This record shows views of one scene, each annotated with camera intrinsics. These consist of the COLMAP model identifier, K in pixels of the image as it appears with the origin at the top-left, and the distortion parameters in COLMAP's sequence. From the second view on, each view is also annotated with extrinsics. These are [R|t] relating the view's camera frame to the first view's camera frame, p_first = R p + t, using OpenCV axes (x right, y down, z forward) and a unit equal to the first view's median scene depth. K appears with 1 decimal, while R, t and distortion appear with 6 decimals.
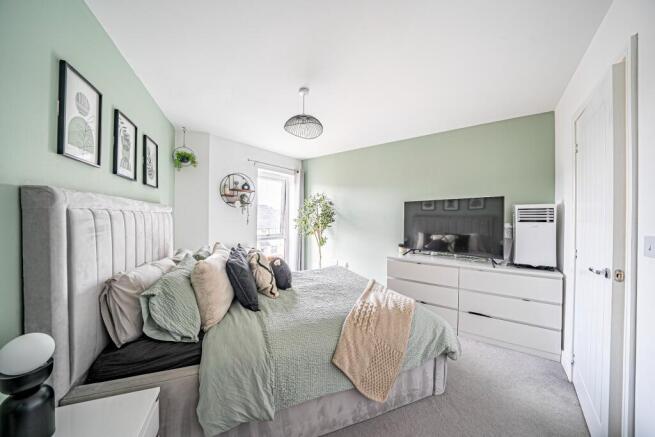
lens RADIAL K [[230.2, 0, 327.5], [0, 230.2, 218.5], [0, 0, 1]] dist [-0.015130, -0.000055]
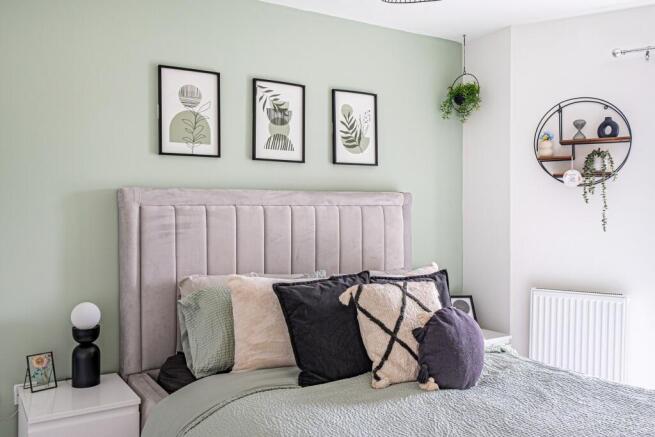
lens RADIAL K [[579.9, 0, 327.5], [0, 579.9, 218.5], [0, 0, 1]] dist [0.025565, 0.003109]
pose [[0.162771, 0.004110, -0.986655, 0.535333], [0.001049, 0.999990, 0.004339, 0.001505], [0.986663, -0.001741, 0.162765, 0.433312]]
